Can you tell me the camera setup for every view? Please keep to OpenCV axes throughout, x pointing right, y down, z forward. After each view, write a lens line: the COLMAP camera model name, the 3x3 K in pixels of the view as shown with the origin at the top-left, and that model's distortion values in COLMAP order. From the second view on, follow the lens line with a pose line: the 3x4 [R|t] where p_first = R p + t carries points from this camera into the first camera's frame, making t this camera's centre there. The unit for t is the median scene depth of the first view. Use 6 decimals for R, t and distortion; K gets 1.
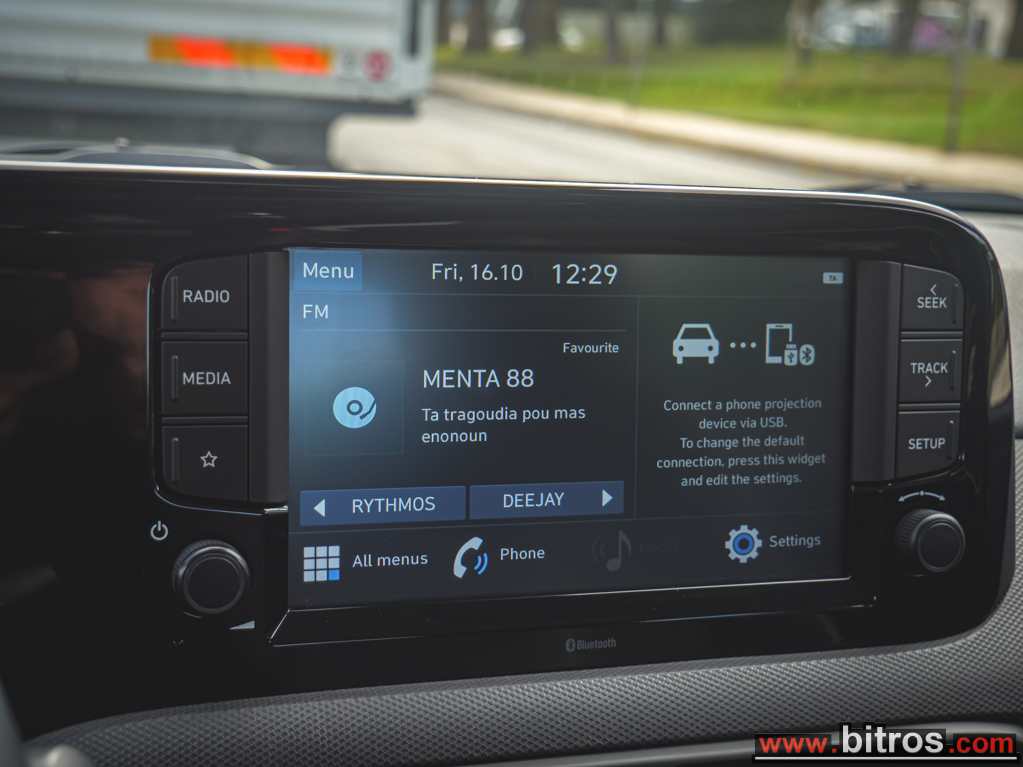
lens RADIAL K [[1651.2, 0, 508.9], [0, 1651.2, 384.3], [0, 0, 1]] dist [0.011816, 0.000000]
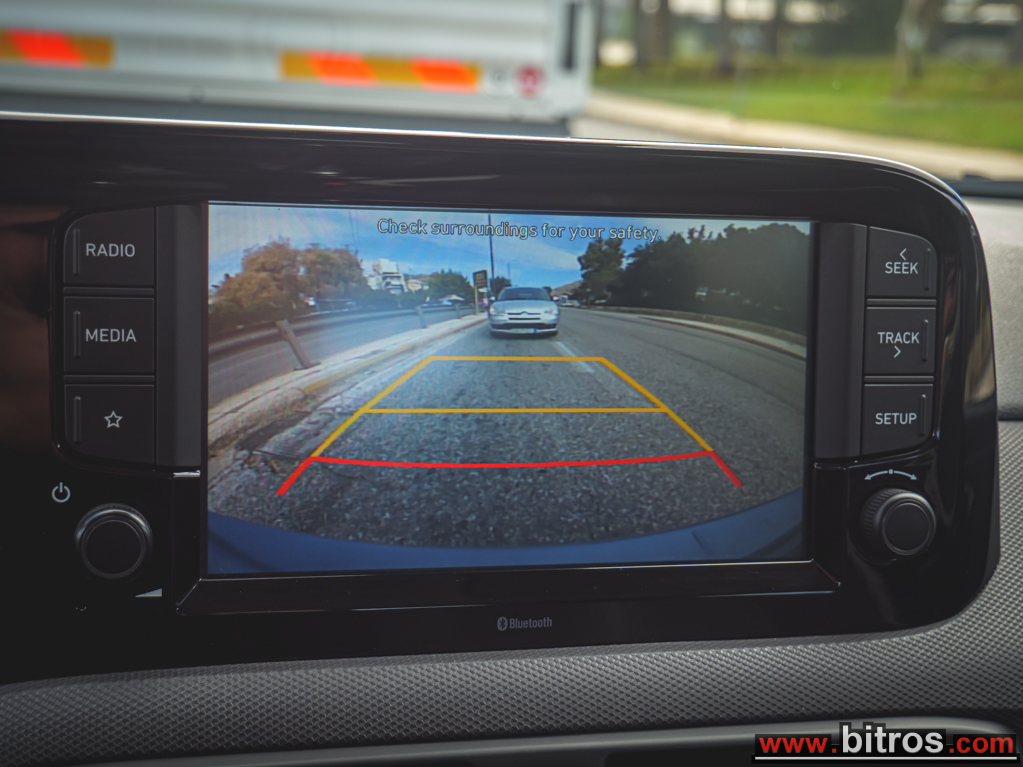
lens RADIAL K [[1651.2, 0, 509.7], [0, 1651.2, 385.7], [0, 0, 1]] dist [0.011816, 0.000000]
pose [[0.996796, 0.008333, -0.079554, 0.115400], [-0.009197, 0.999902, -0.010509, 0.030814], [0.079459, 0.011207, 0.996775, 0.051041]]
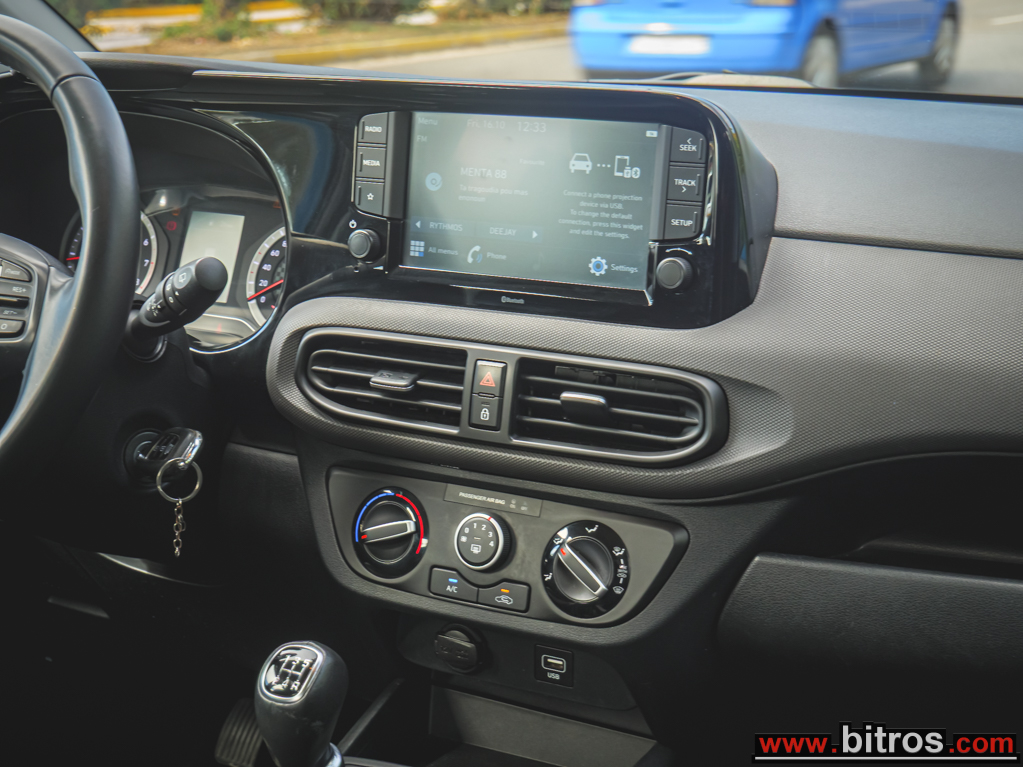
lens RADIAL K [[1723.4, 0, 512.7], [0, 1723.4, 412.4], [0, 0, 1]] dist [0.038095, 0.000000]
pose [[0.673052, 0.136103, -0.726964, 1.688738], [-0.113540, 0.990285, 0.080282, 0.121528], [0.730828, 0.028506, 0.681966, -0.517294]]
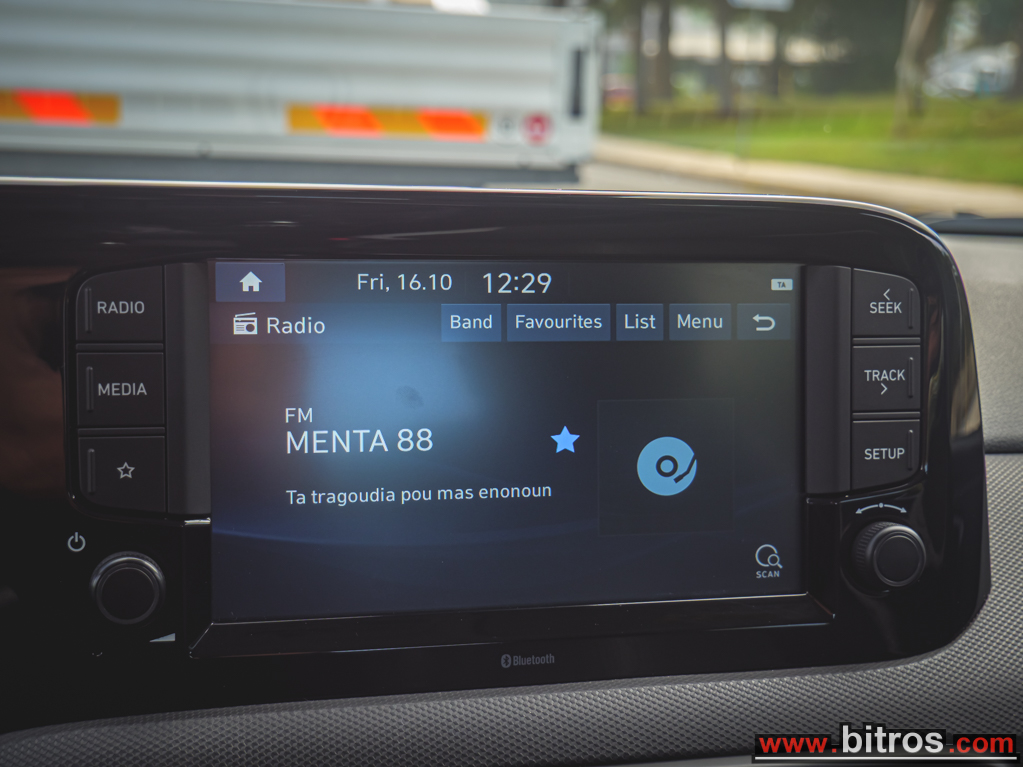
lens RADIAL K [[1651.2, 0, 514.9], [0, 1651.2, 383.2], [0, 0, 1]] dist [0.011816, 0.000000]
pose [[0.996267, -0.015523, -0.084922, 0.127435], [0.012165, 0.999129, -0.039916, 0.032435], [0.085467, 0.038734, 0.995588, 0.019459]]
